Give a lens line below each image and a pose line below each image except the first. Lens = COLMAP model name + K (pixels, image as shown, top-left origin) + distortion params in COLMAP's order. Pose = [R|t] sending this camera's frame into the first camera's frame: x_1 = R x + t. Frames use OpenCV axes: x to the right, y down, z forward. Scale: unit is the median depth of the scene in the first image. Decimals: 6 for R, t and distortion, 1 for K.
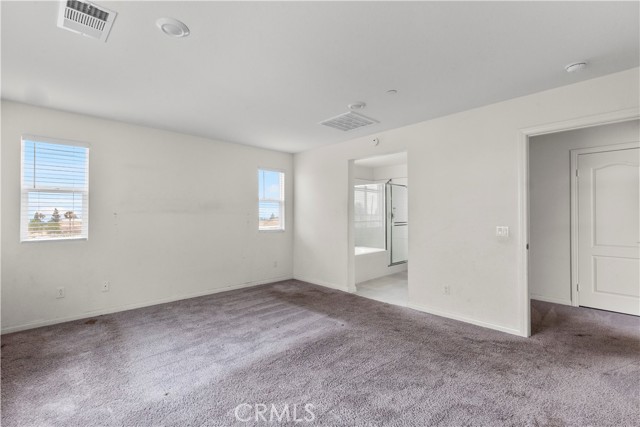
lens RADIAL K [[286.9, 0, 320.0], [0, 286.9, 213.5], [0, 0, 1]] dist [0.000432, -0.000532]
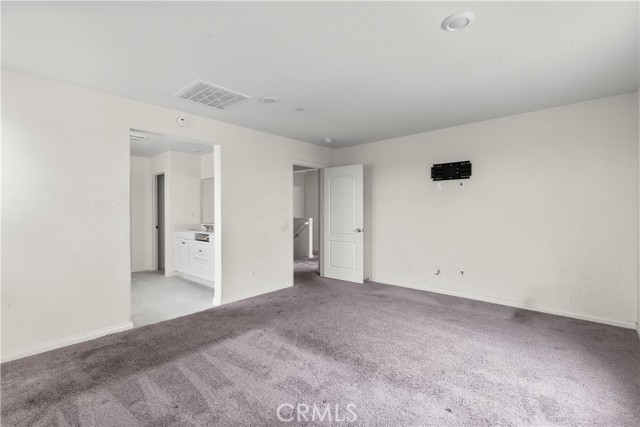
lens RADIAL K [[286.9, 0, 320.0], [0, 286.9, 213.5], [0, 0, 1]] dist [0.000432, -0.000532]
pose [[-0.076122, -0.003831, 0.997091, -0.727474], [-0.005439, 0.999979, 0.003426, 0.006132], [-0.997084, -0.005162, -0.076141, 0.757744]]
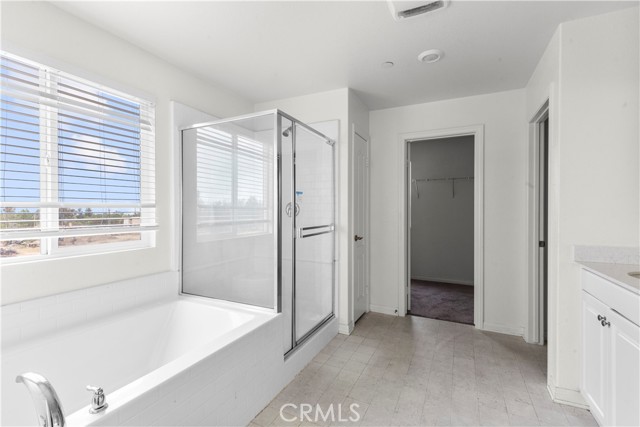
lens RADIAL K [[286.9, 0, 320.0], [0, 286.9, 213.5], [0, 0, 1]] dist [0.000432, -0.000532]
pose [[0.938280, 0.004313, 0.345851, 0.259474], [-0.007636, 0.999937, 0.008247, 0.017588], [-0.345794, -0.010379, 0.938253, 1.093817]]
